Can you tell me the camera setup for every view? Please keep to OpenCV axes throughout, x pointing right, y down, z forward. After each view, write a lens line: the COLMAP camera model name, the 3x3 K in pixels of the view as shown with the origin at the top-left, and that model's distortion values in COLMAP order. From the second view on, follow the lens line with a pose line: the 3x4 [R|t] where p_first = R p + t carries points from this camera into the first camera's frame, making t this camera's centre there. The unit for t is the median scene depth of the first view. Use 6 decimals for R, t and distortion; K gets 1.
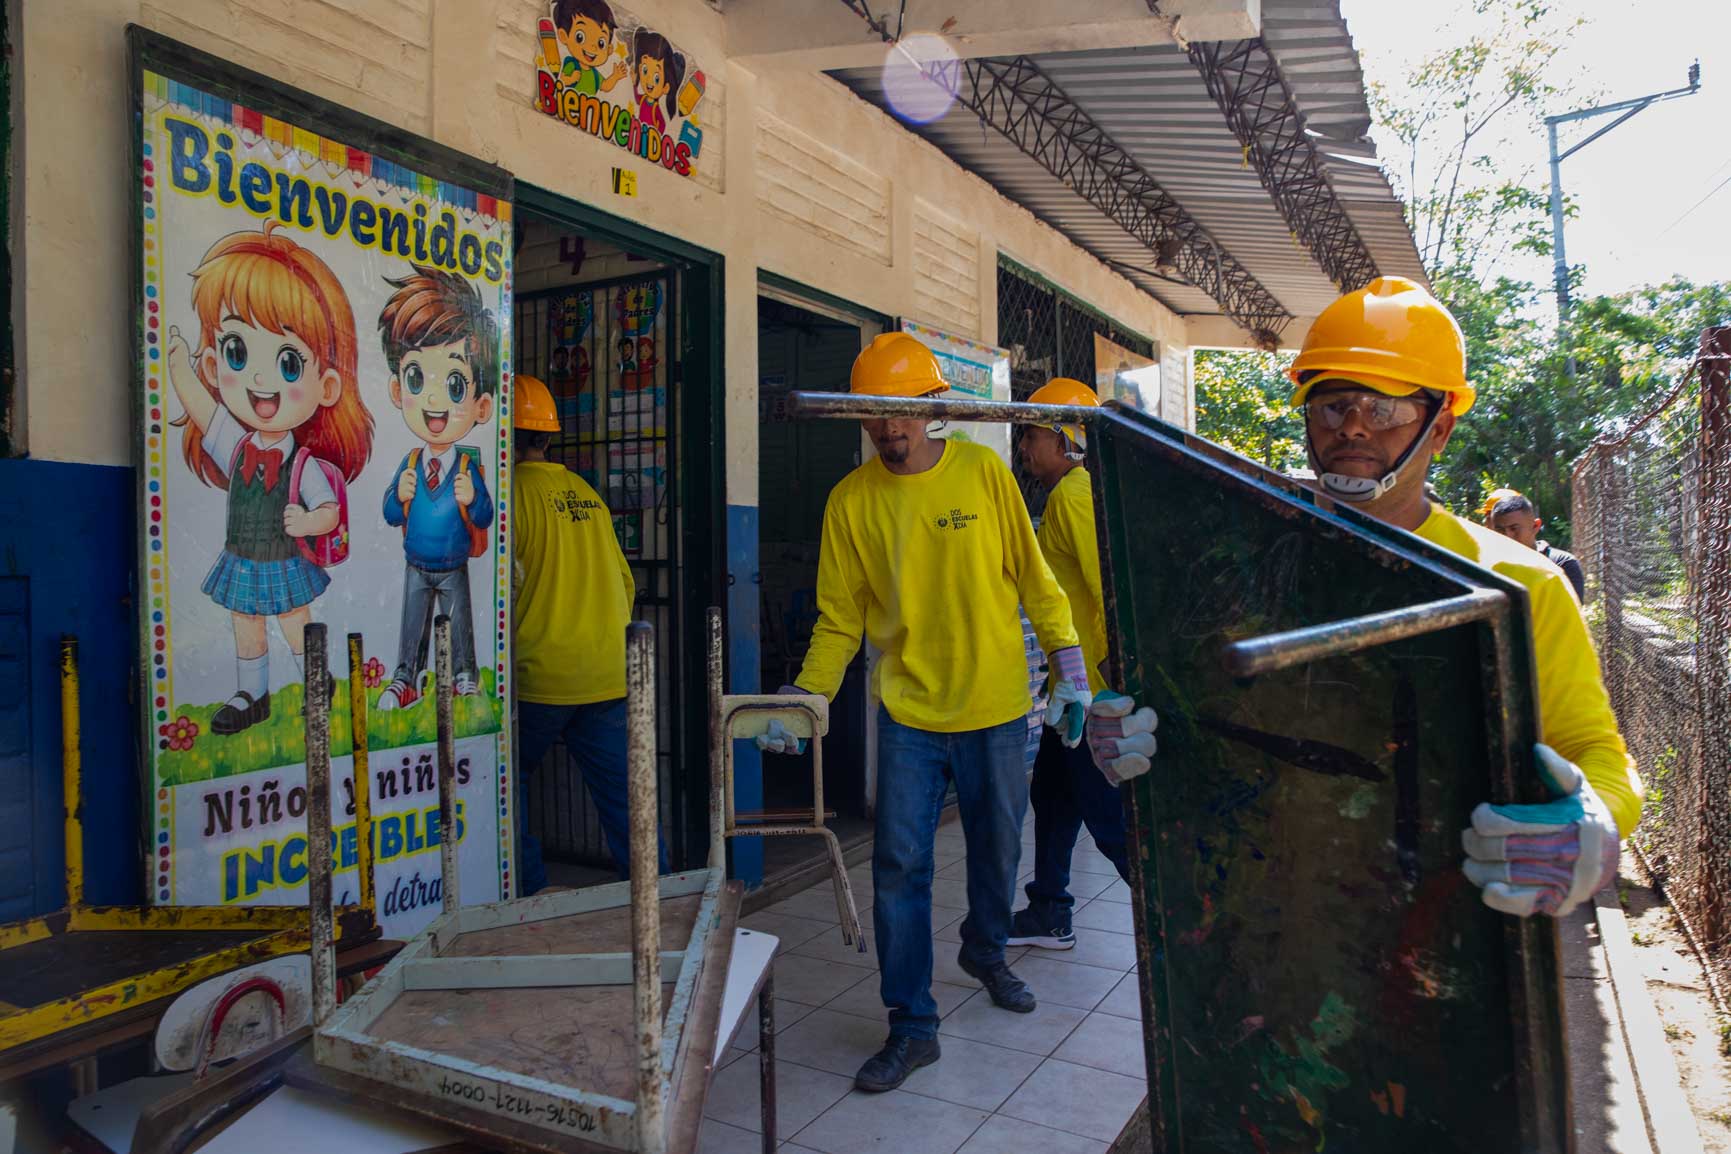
lens RADIAL K [[1174.4, 0, 858.5], [0, 1174.4, 572.2], [0, 0, 1]] dist [-0.104871, 0.081727]
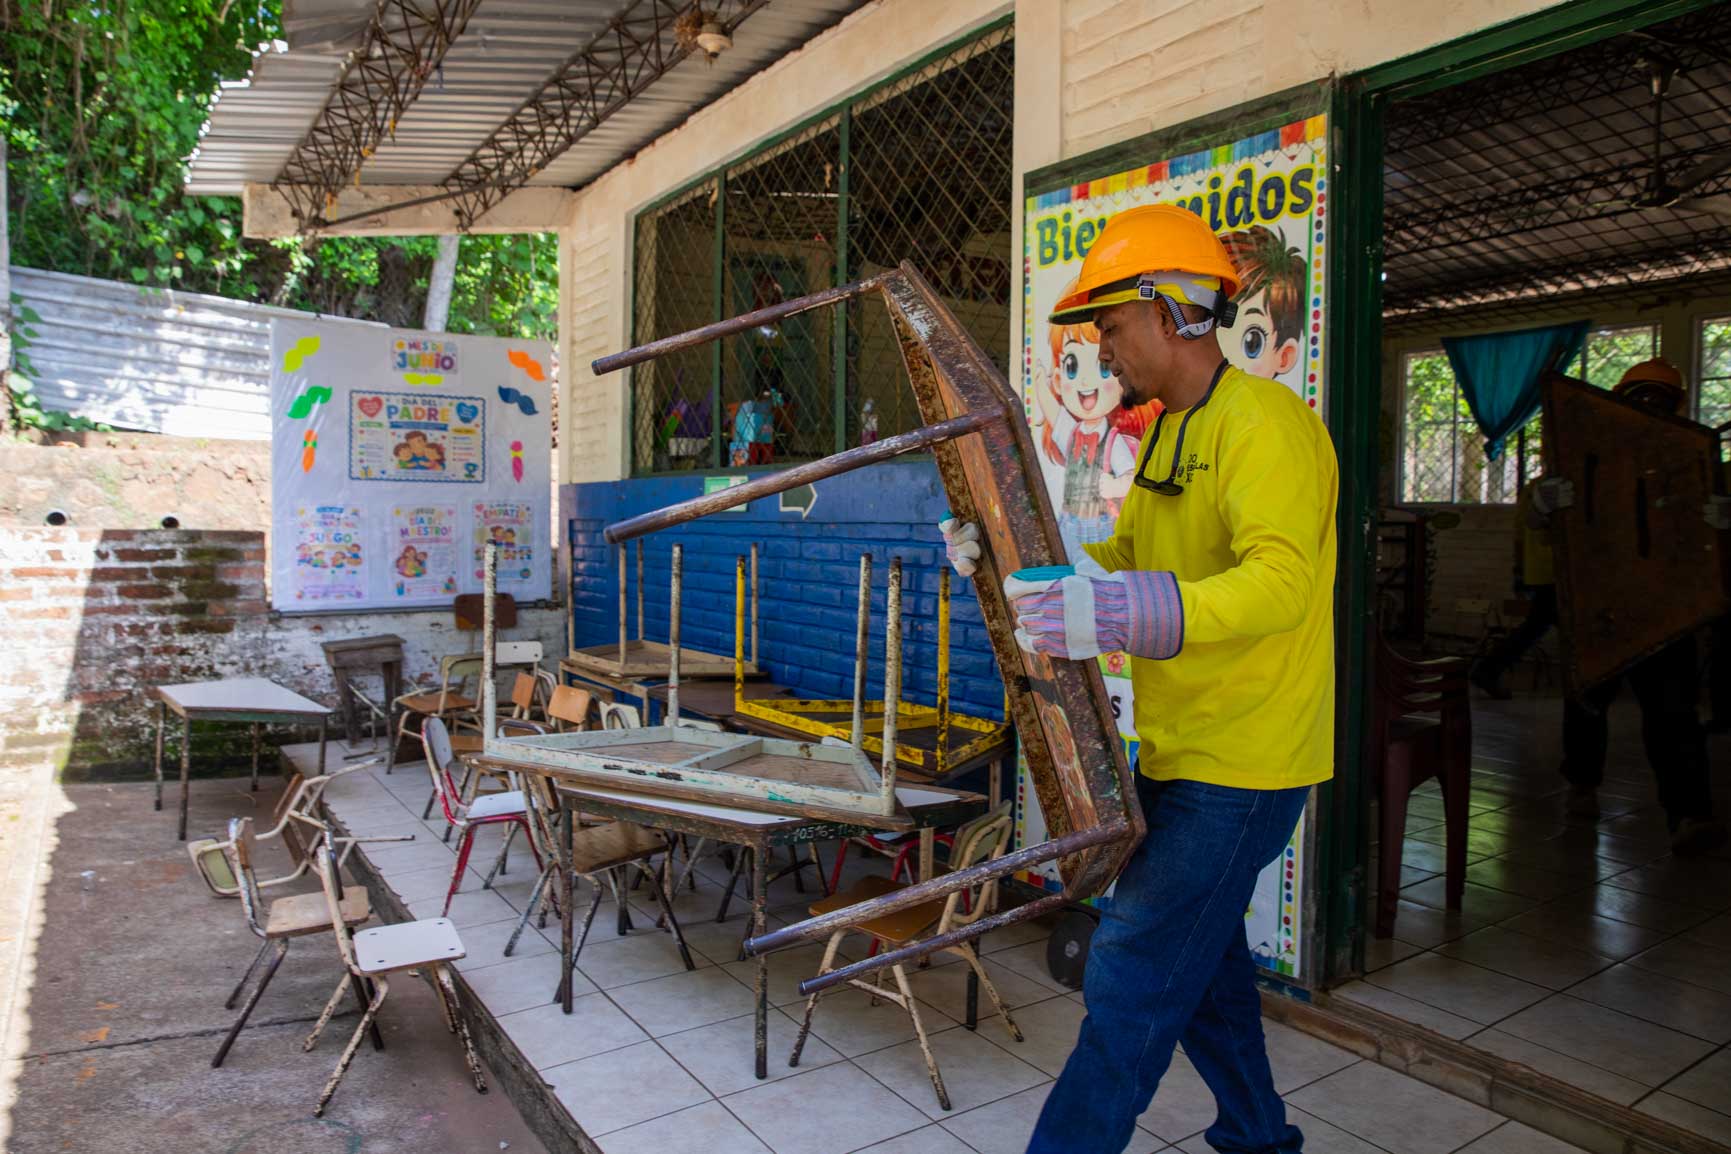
lens RADIAL K [[1174.4, 0, 858.5], [0, 1174.4, 572.2], [0, 0, 1]] dist [-0.104871, 0.081727]
pose [[-0.445988, 0.043900, -0.893962, 0.742427], [-0.016679, 0.998215, 0.057340, -0.017463], [0.894884, 0.040483, -0.444460, 1.236819]]
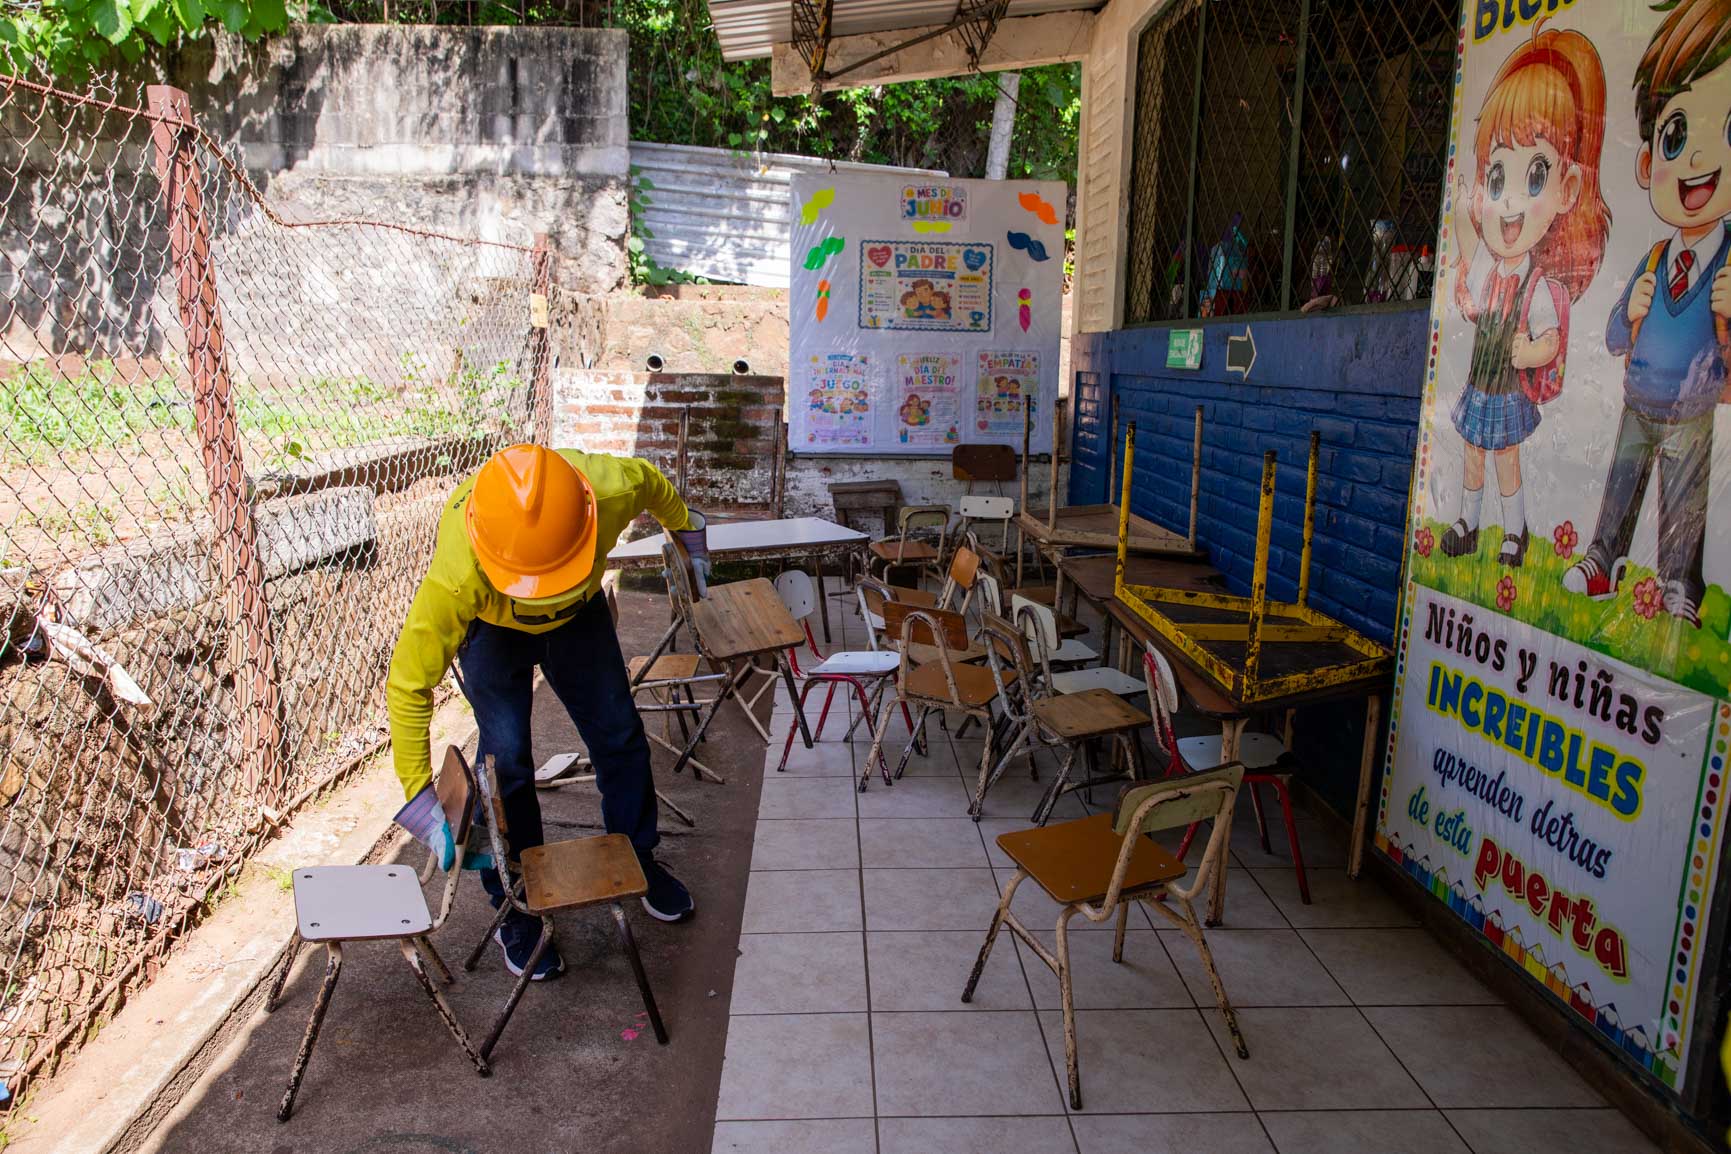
lens RADIAL K [[1174.4, 0, 858.5], [0, 1174.4, 572.2], [0, 0, 1]] dist [-0.104871, 0.081727]
pose [[-0.850390, 0.086581, -0.518980, 0.415977], [-0.021074, 0.979972, 0.198019, -0.038231], [0.525730, 0.179331, -0.831534, 1.401047]]
